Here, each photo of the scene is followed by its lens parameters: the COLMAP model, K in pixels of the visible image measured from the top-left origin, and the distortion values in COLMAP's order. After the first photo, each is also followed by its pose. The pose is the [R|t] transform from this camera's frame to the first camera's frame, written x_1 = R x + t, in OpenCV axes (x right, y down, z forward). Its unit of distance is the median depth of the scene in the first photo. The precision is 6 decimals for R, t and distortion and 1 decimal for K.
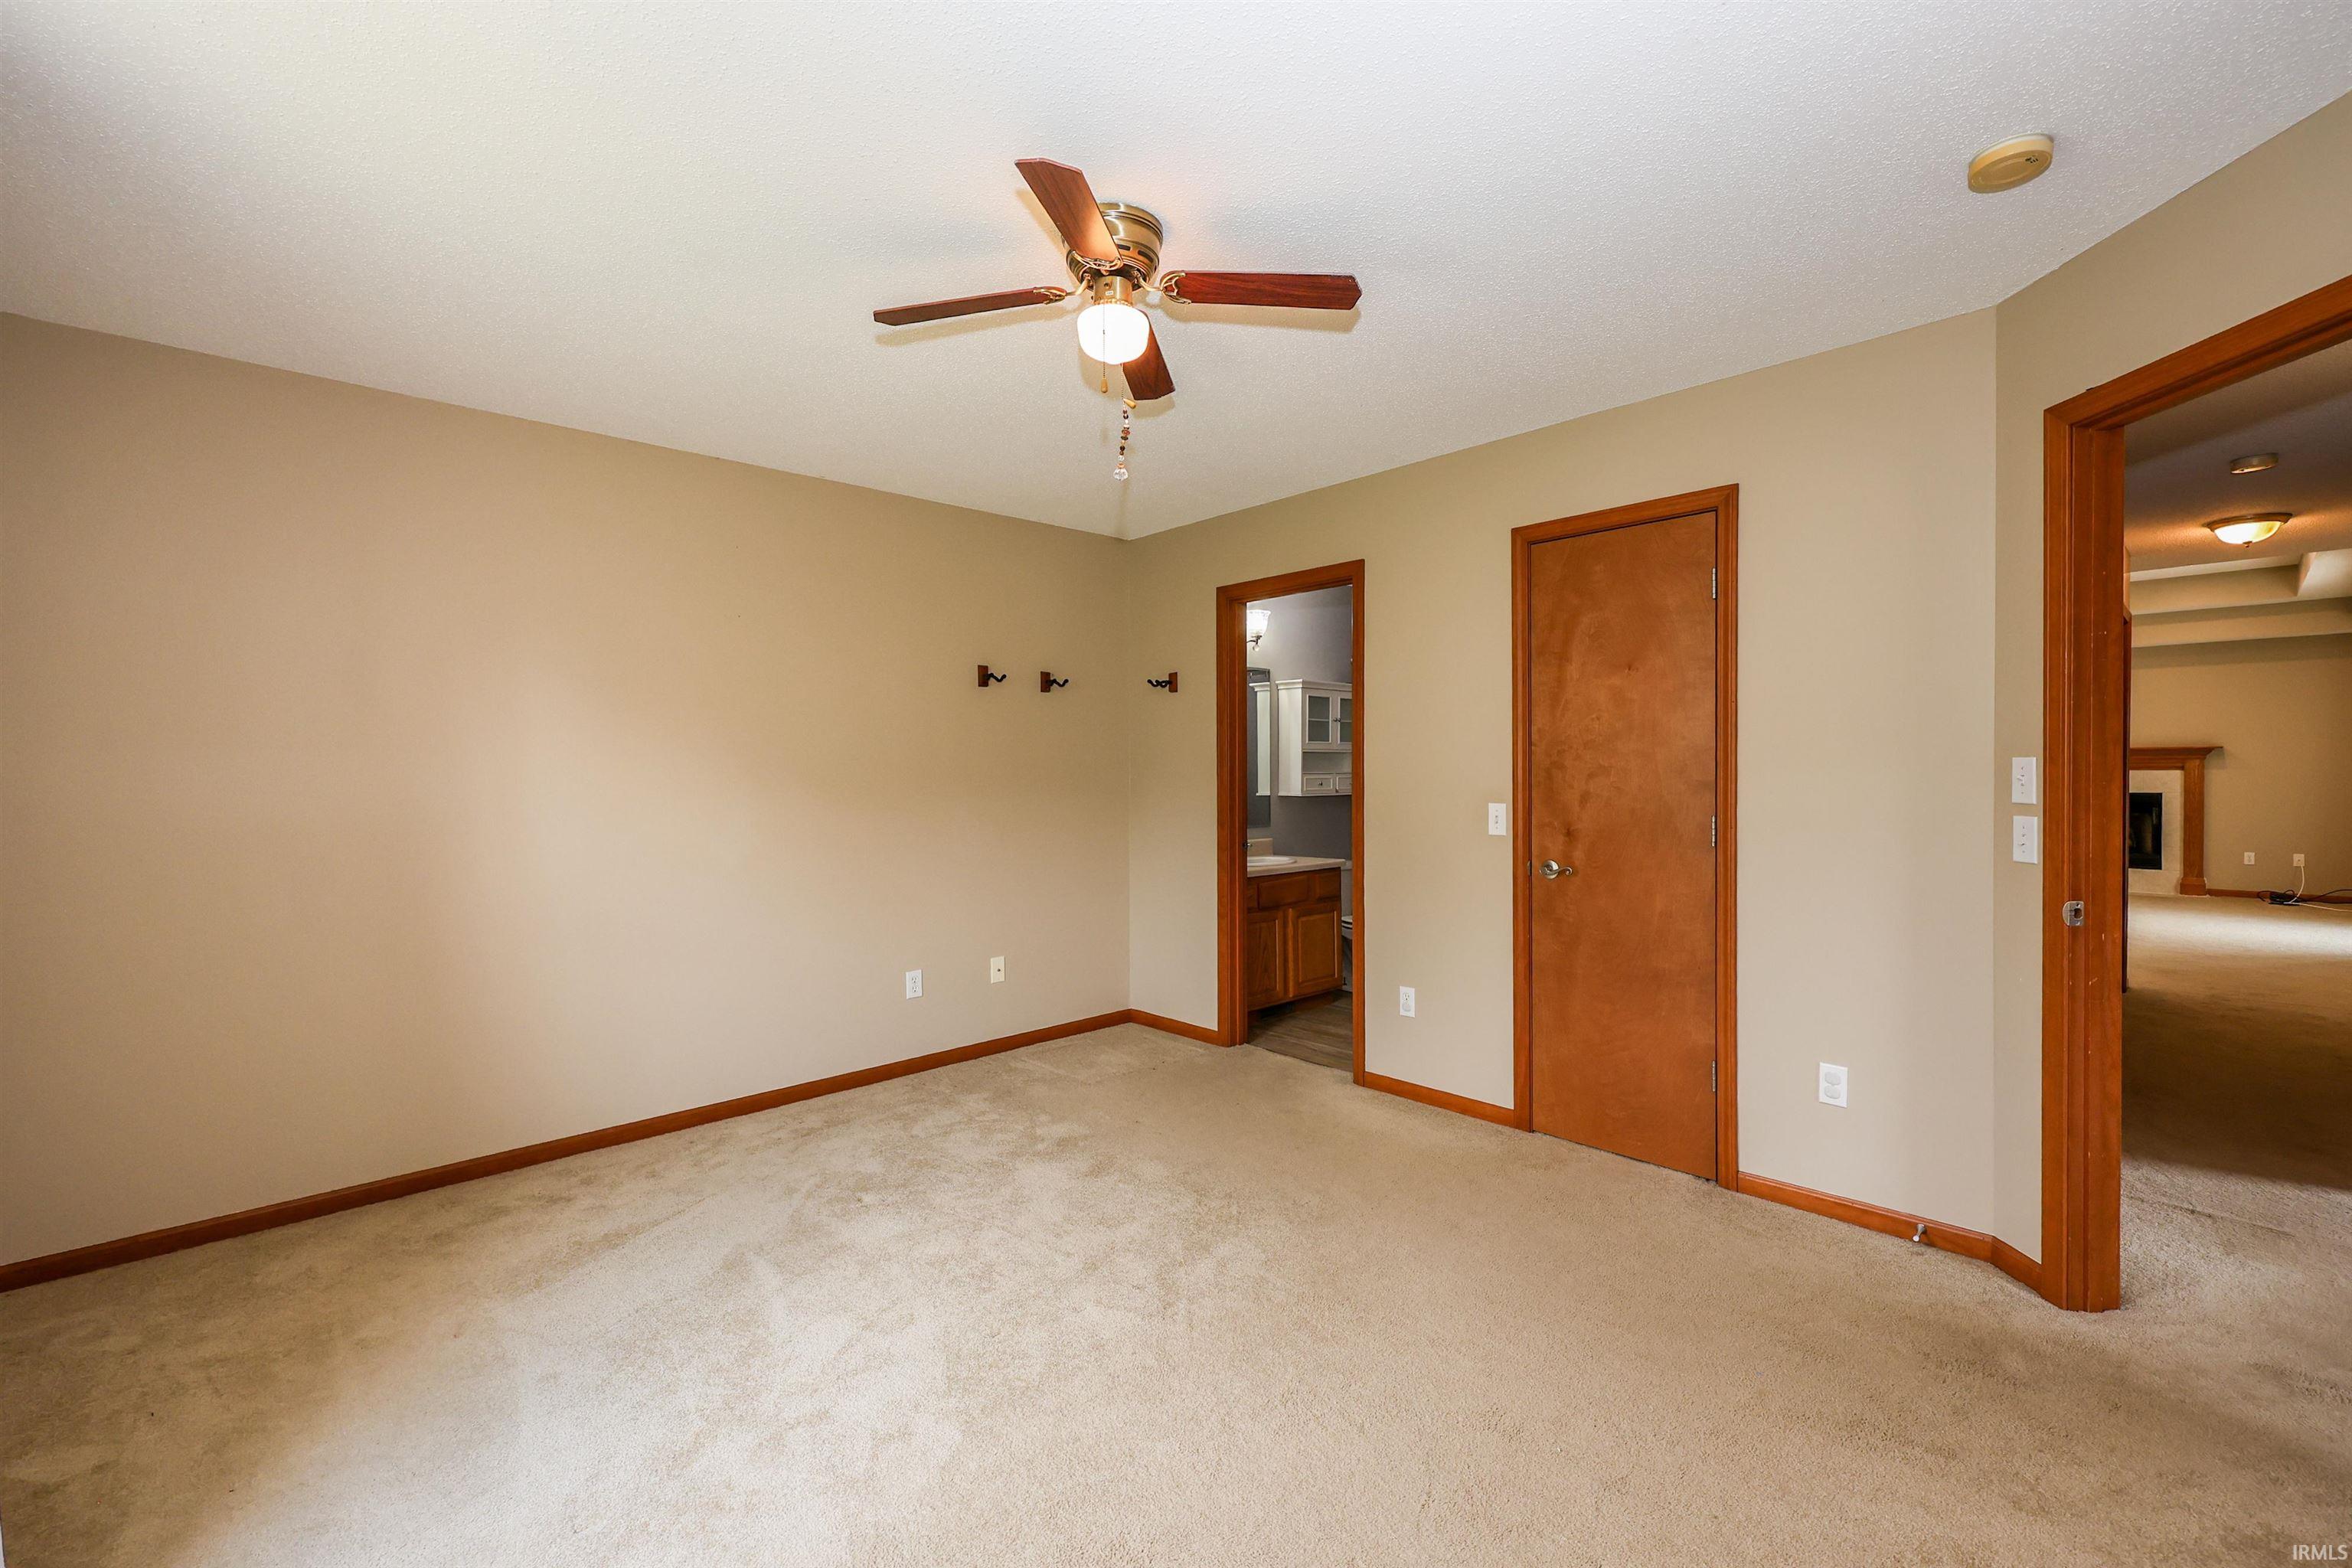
lens RADIAL K [[947.1, 0, 1167.4], [0, 947.1, 788.3], [0, 0, 1]] dist [0.003395, 0.000155]
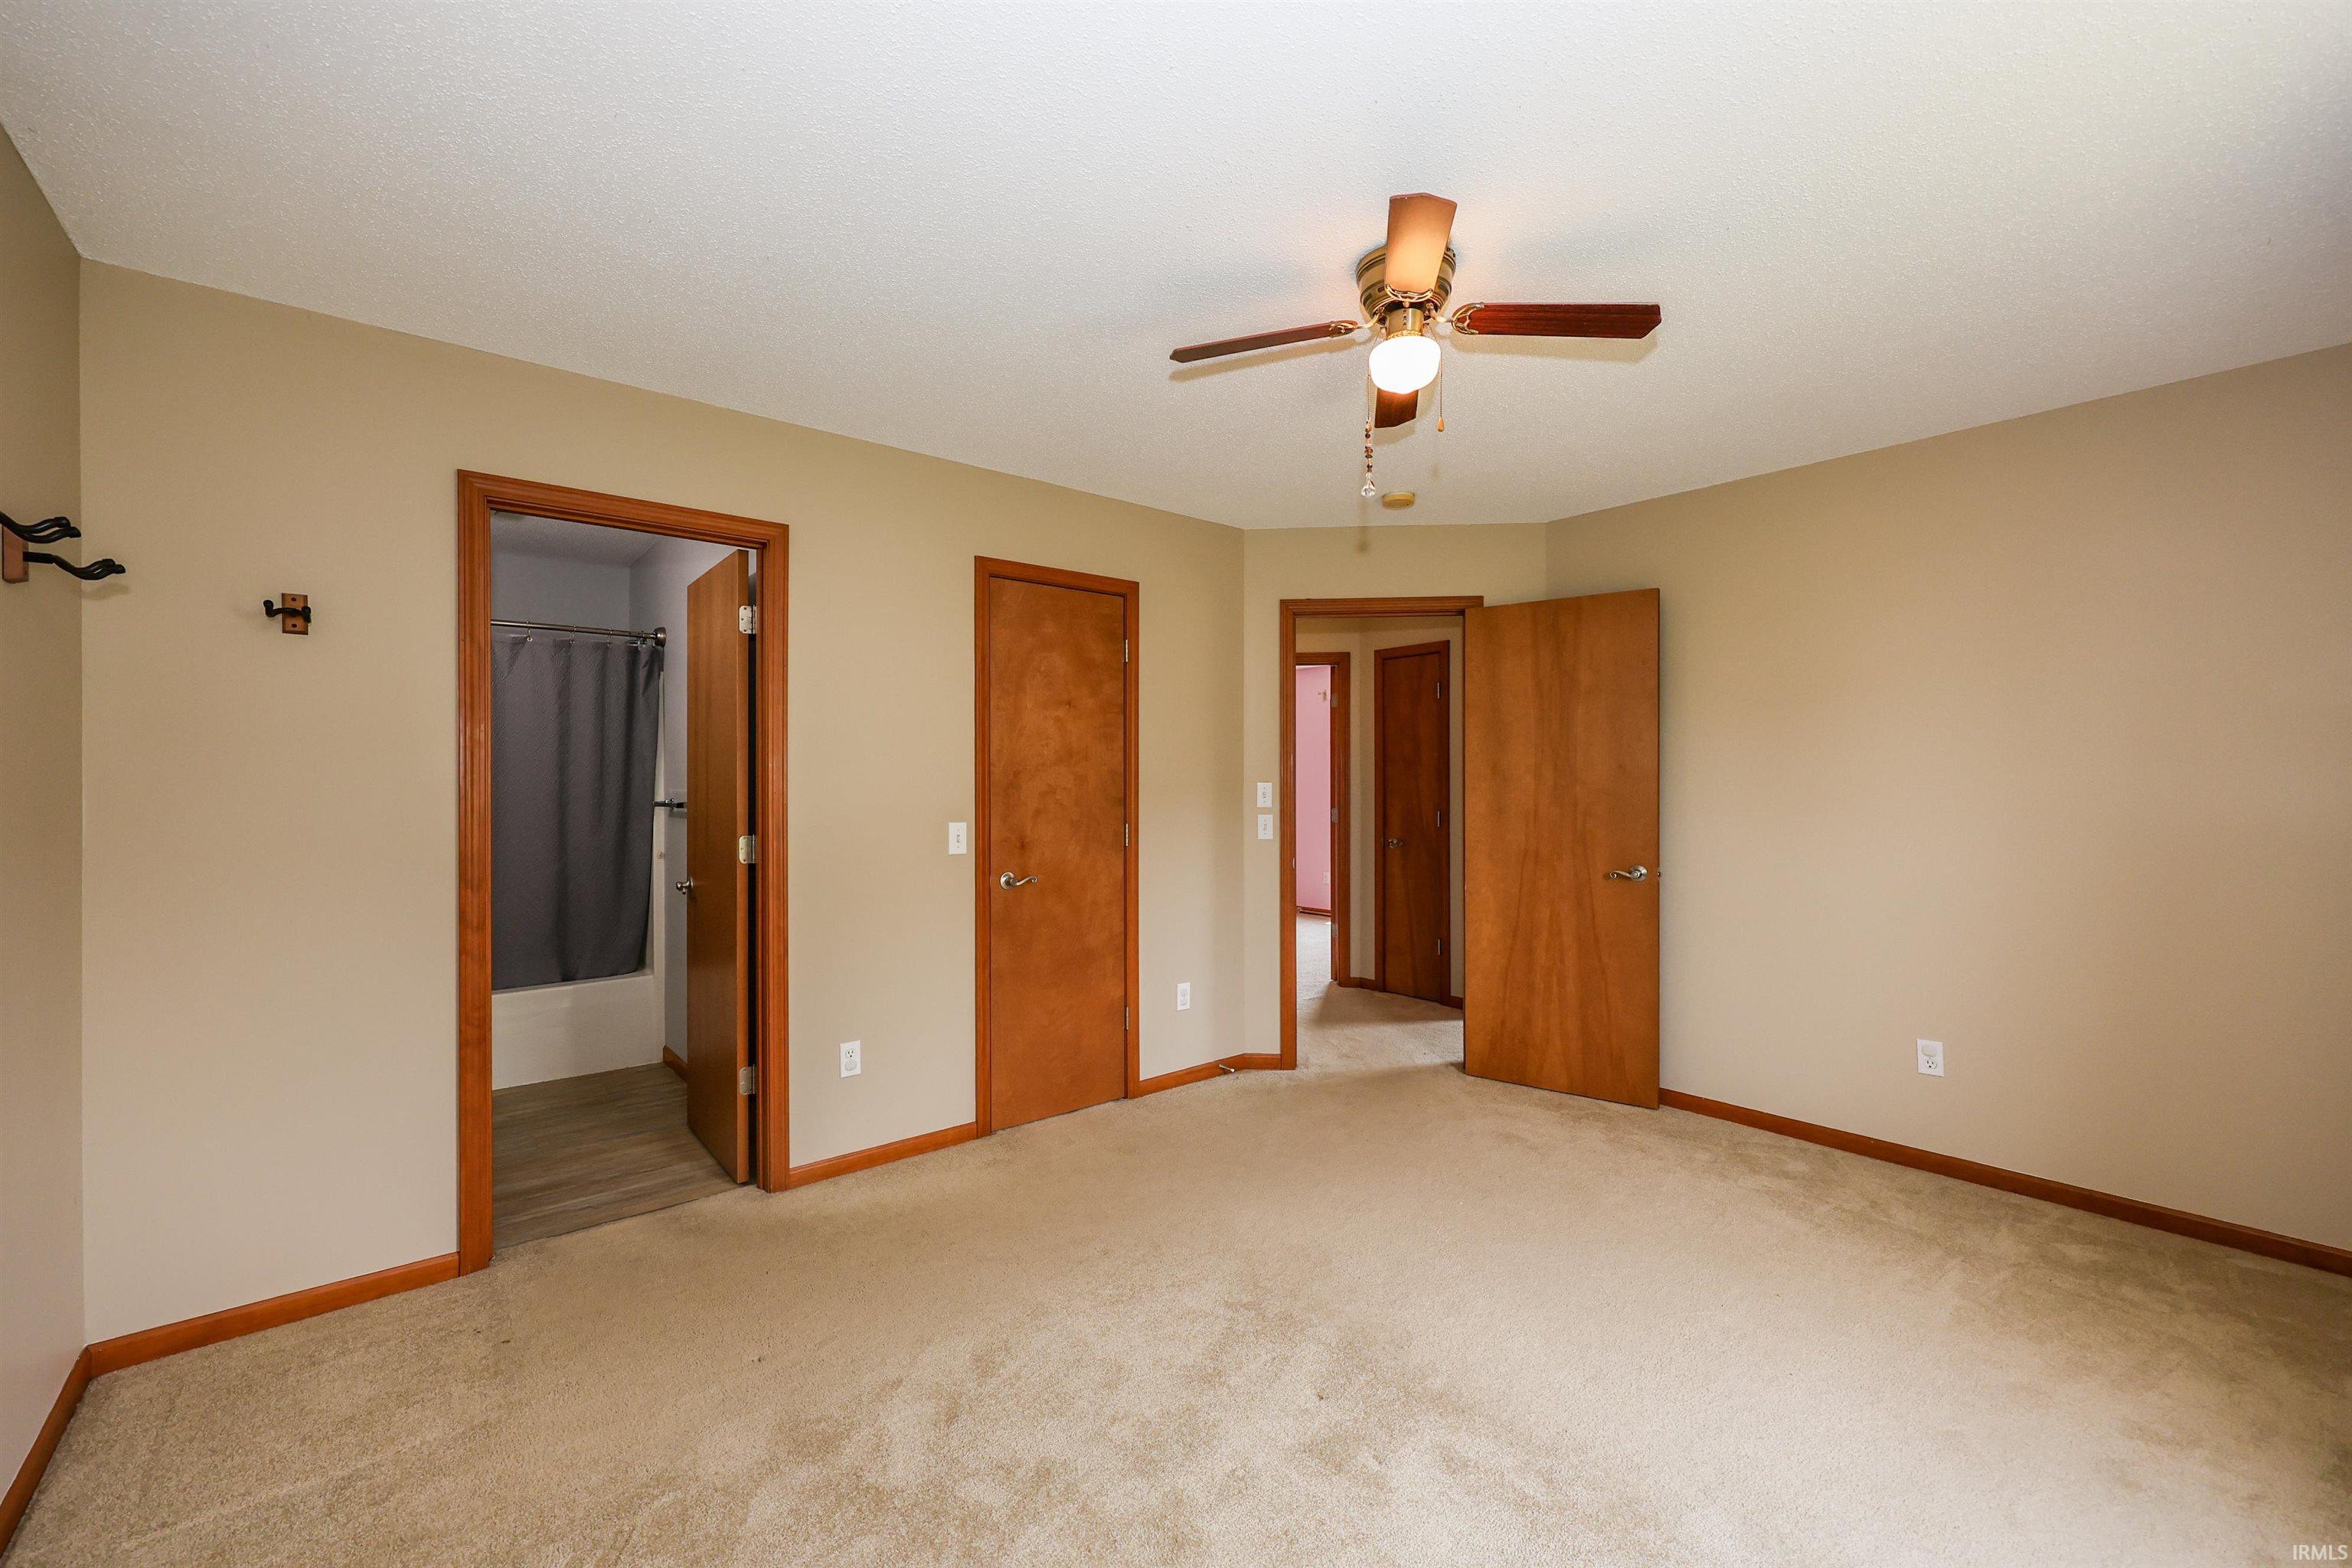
lens RADIAL K [[968.5, 0, 1176.0], [0, 968.5, 784.0], [0, 0, 1]] dist [0.002572, 0.000369]
pose [[0.069445, 0.006475, 0.997565, -0.679904], [0.019478, 0.999779, -0.007845, -0.012763], [-0.997396, 0.019976, 0.069303, 0.719203]]
